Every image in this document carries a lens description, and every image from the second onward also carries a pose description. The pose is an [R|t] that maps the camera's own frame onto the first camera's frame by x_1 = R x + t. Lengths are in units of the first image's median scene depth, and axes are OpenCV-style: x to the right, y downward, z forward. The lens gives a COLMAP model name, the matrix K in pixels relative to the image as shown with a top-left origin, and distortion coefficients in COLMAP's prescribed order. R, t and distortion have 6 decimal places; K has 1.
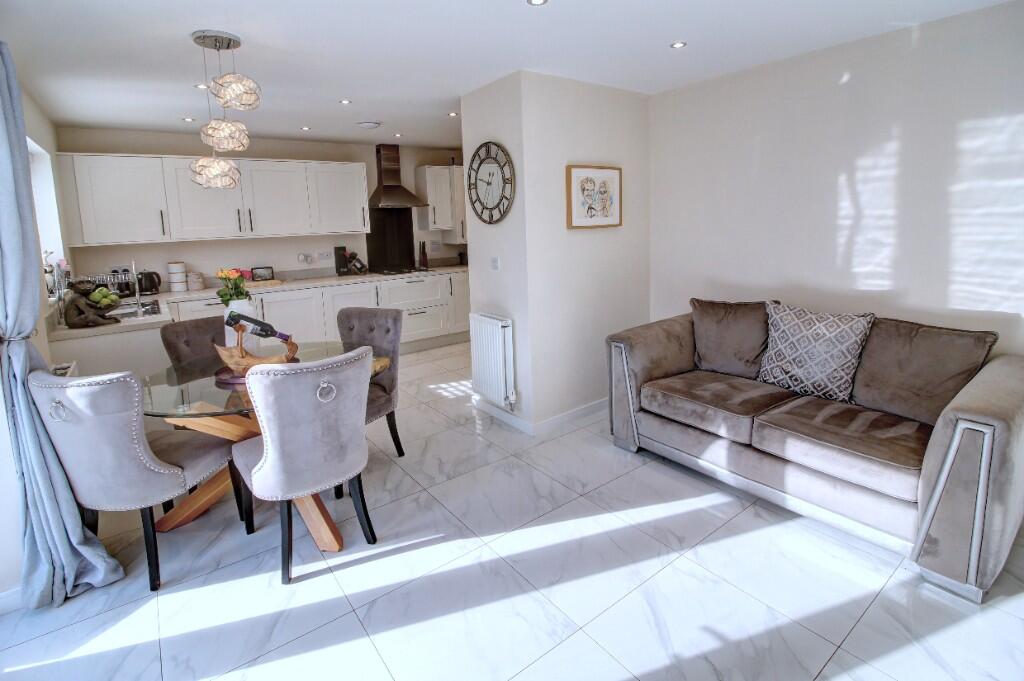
lens RADIAL K [[490.2, 0, 505.4], [0, 490.2, 287.0], [0, 0, 1]] dist [-0.004570, -0.010704]
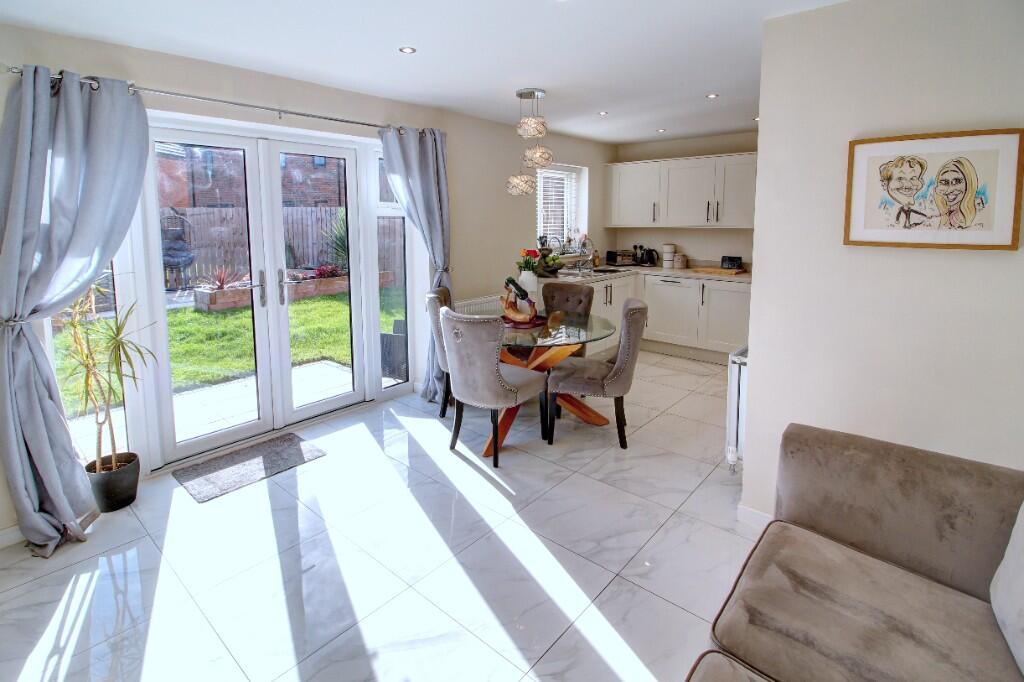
lens RADIAL K [[490.2, 0, 511.4], [0, 490.2, 268.5], [0, 0, 1]] dist [-0.004570, -0.010704]
pose [[0.227453, 0.138260, -0.963924, 0.608580], [-0.140217, 0.984204, 0.108083, -0.093218], [0.963641, 0.110574, 0.243246, 0.439545]]
